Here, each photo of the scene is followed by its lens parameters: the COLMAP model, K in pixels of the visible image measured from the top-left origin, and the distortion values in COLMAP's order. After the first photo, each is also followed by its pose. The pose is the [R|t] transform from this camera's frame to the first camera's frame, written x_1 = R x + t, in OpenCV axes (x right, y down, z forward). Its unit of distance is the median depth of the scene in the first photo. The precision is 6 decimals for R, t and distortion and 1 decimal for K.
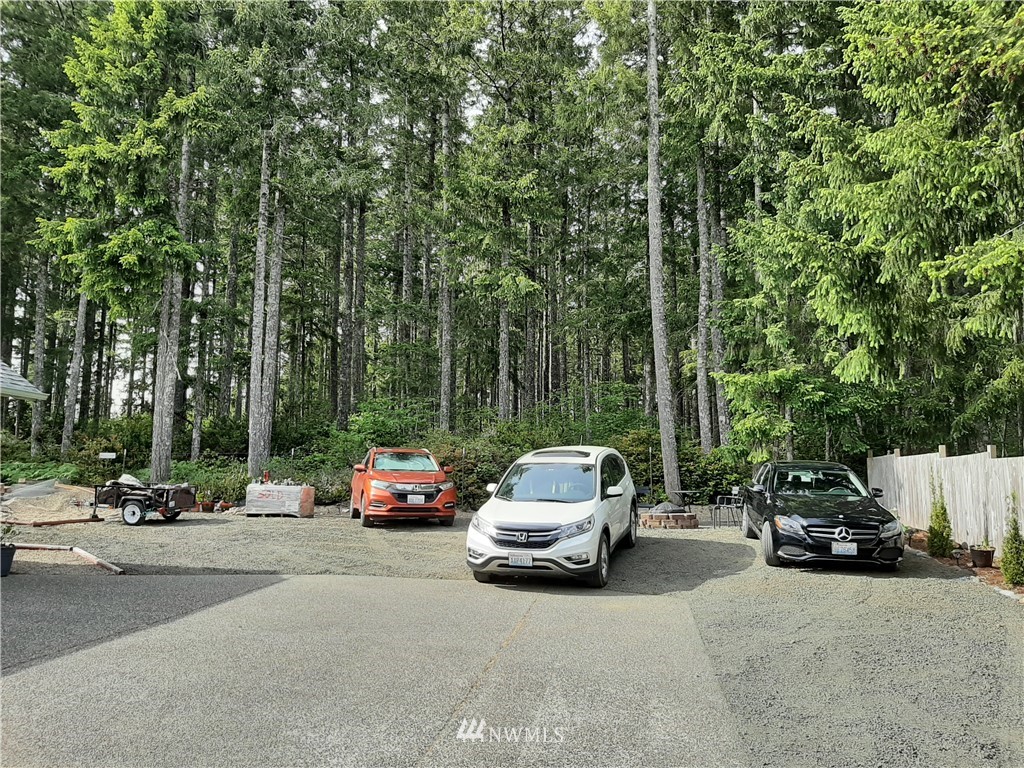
lens RADIAL K [[788.9, 0, 510.9], [0, 788.9, 383.6], [0, 0, 1]] dist [0.029990, -0.073110]
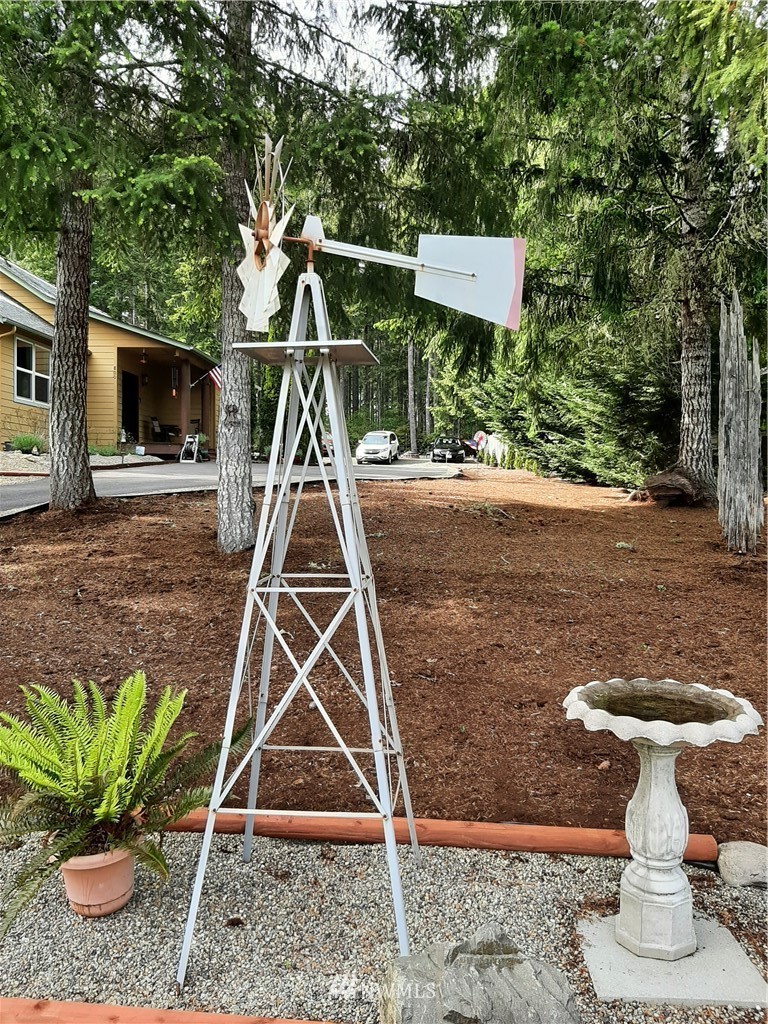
lens RADIAL K [[788.9, 0, 384.1], [0, 788.9, 510.7], [0, 0, 1]] dist [0.029990, -0.073110]
pose [[0.992415, 0.002568, 0.122907, -0.384969], [-0.022671, 0.986457, 0.162443, -0.159681], [-0.120826, -0.163997, 0.979033, -2.815740]]
